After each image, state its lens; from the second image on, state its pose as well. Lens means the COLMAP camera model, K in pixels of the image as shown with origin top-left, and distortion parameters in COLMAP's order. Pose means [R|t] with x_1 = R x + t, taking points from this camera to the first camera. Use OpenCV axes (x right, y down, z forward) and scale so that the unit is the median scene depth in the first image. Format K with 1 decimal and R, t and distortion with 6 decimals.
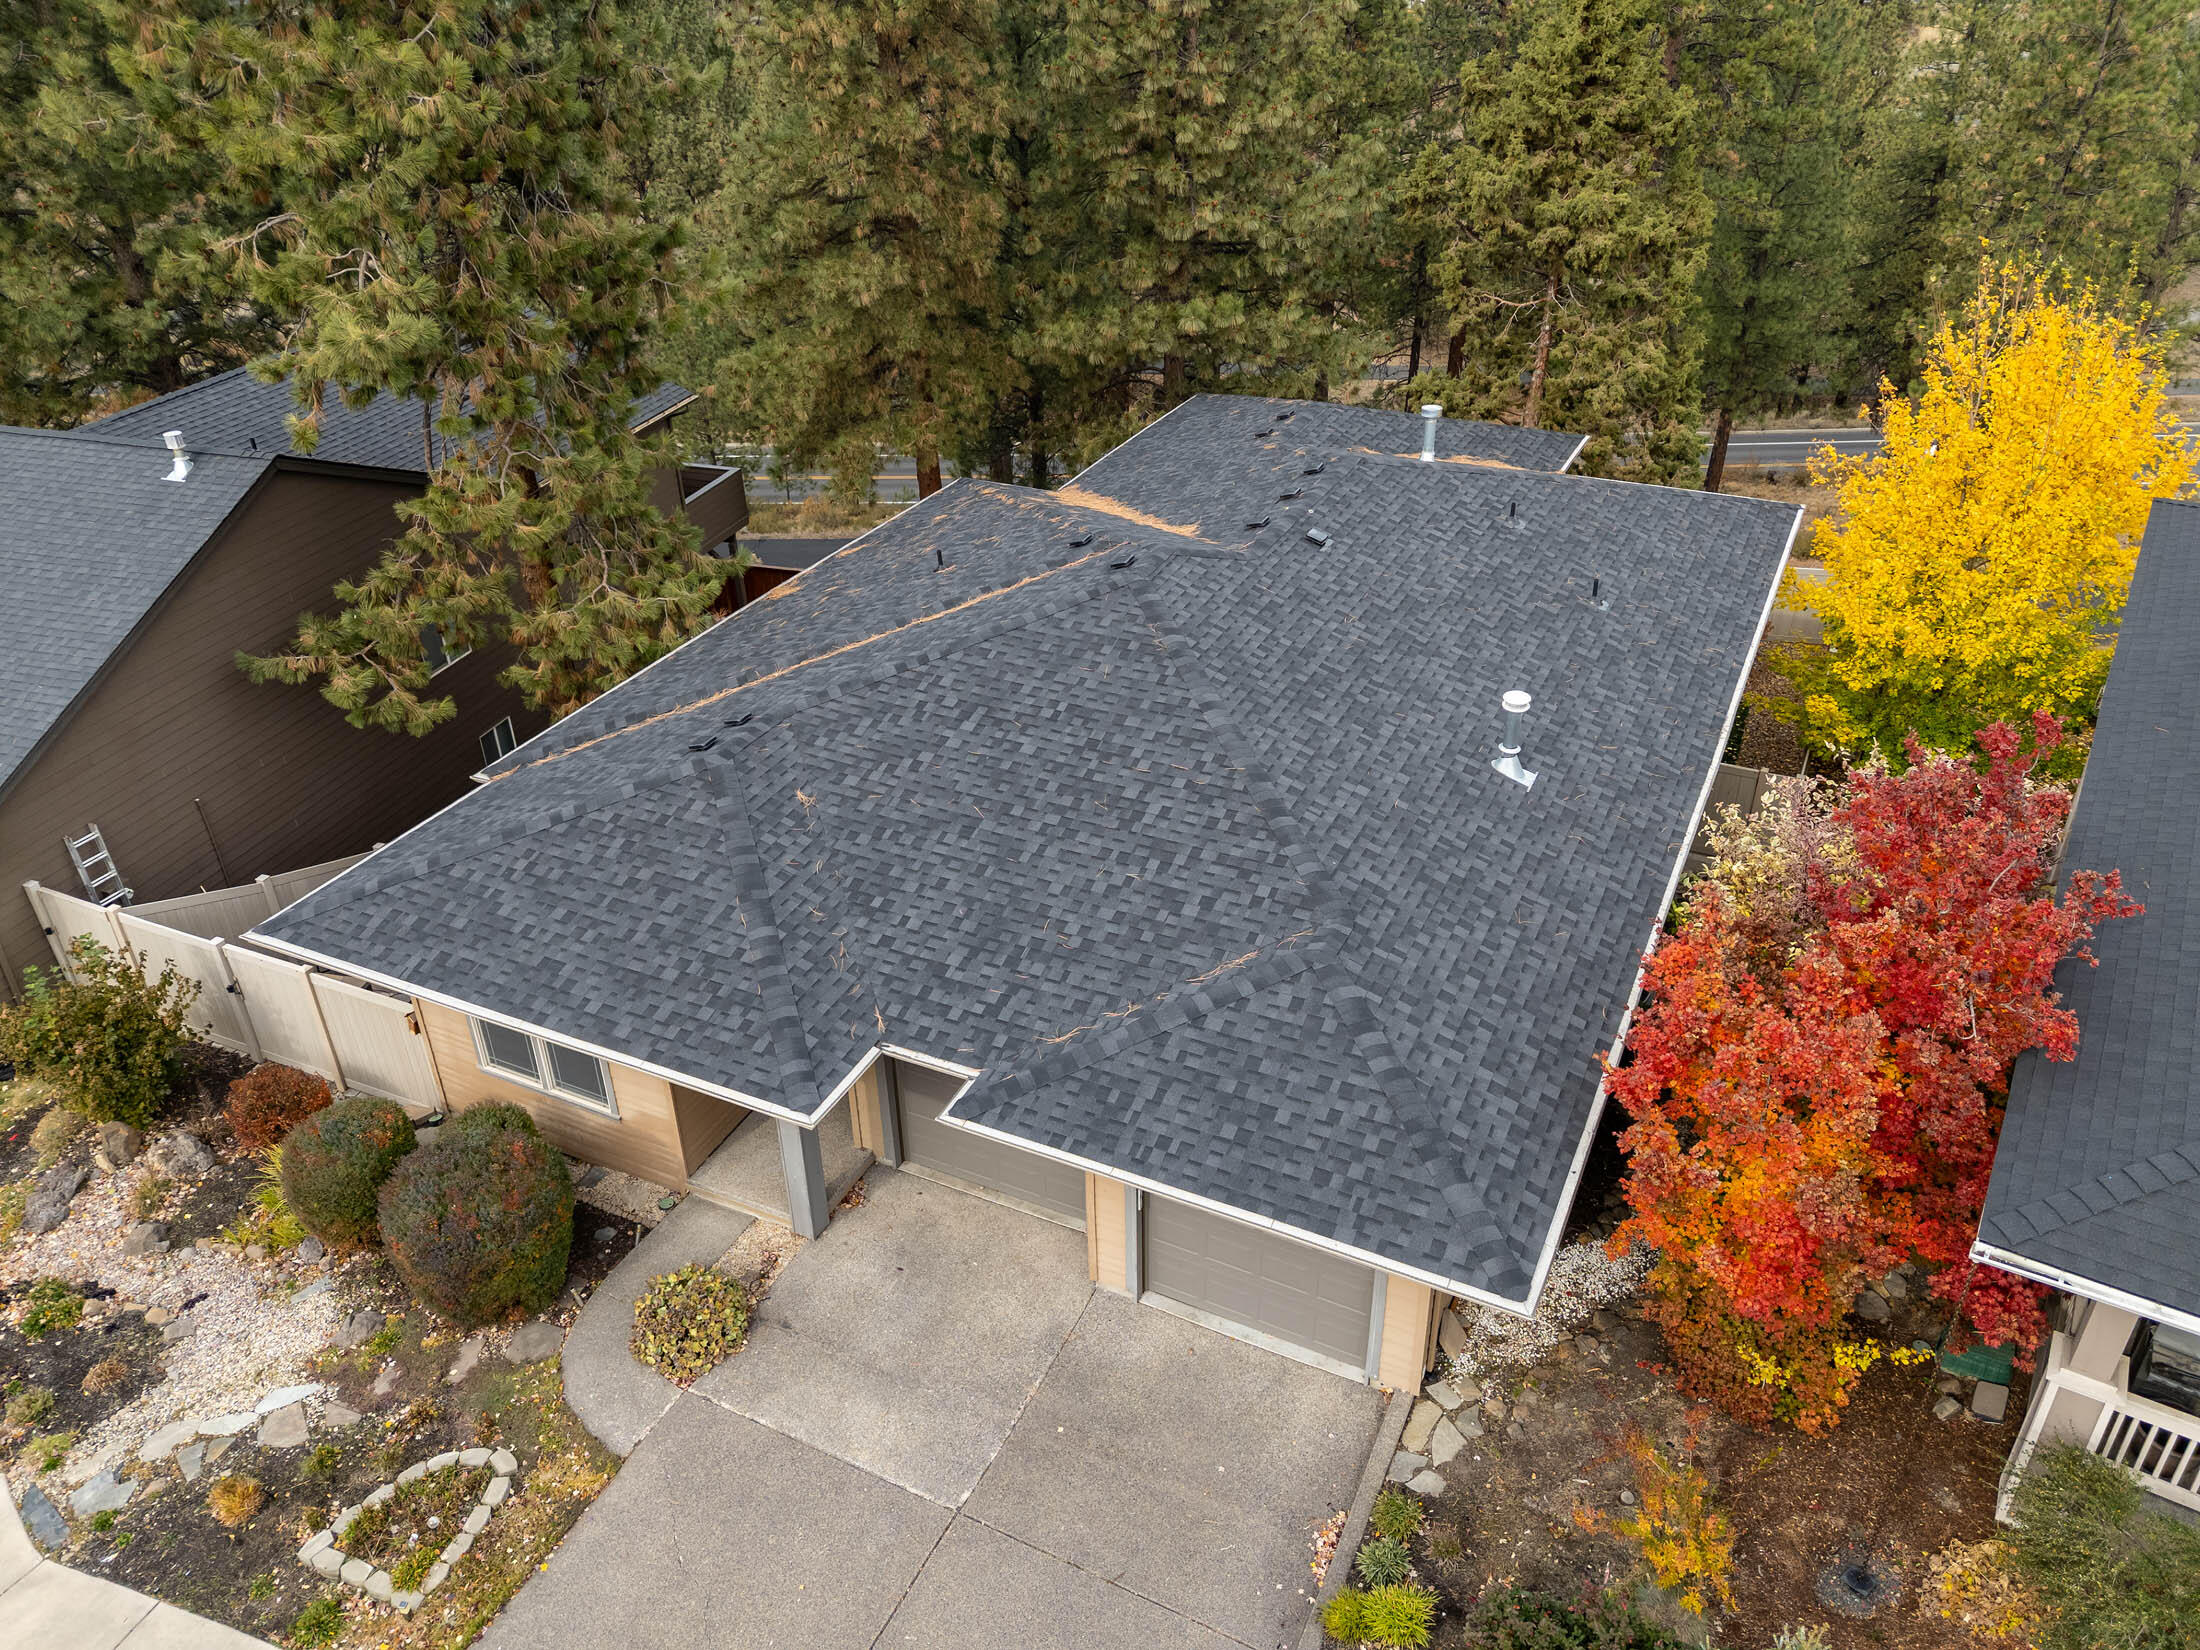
lens RADIAL K [[1610.7, 0, 1100.0], [0, 1610.7, 825.0], [0, 0, 1]] dist [0.062850, -0.043861]
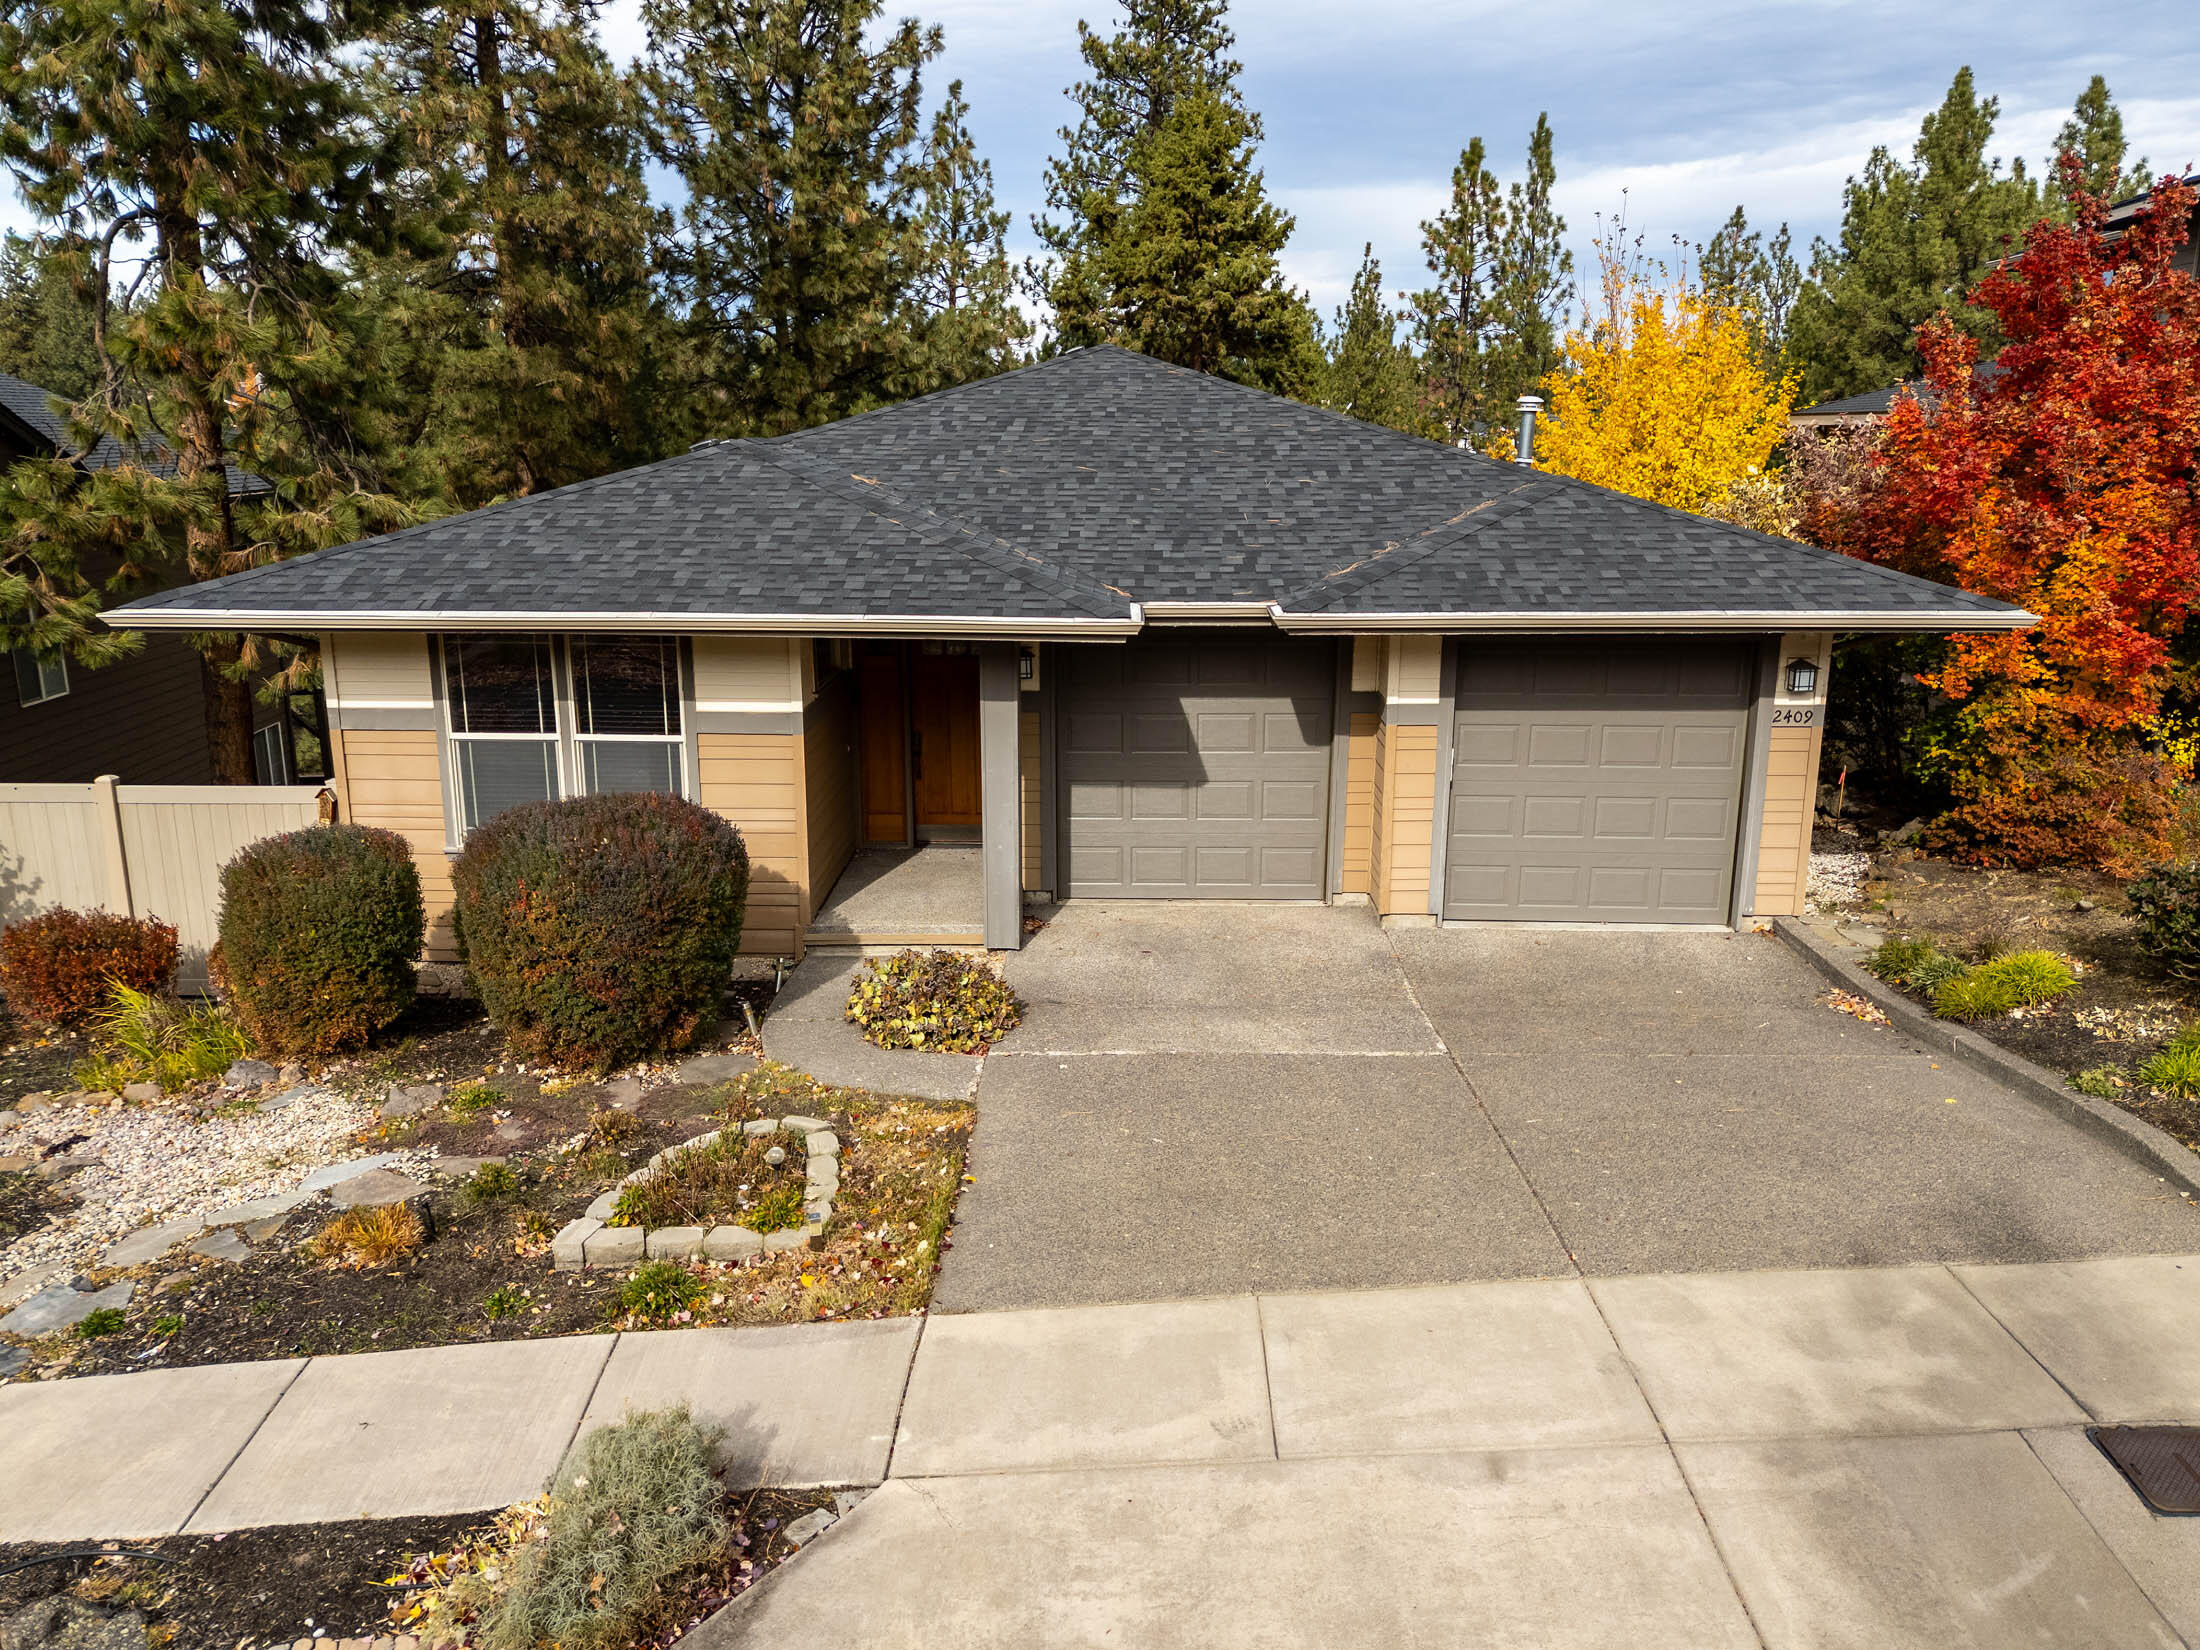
lens RADIAL K [[1610.7, 0, 1100.0], [0, 1610.7, 825.0], [0, 0, 1]] dist [0.062850, -0.043861]
pose [[0.911617, -0.078536, 0.403468, -0.490400], [0.198735, 0.943437, -0.265390, 0.455610], [-0.359804, 0.322117, 0.875661, 0.349751]]
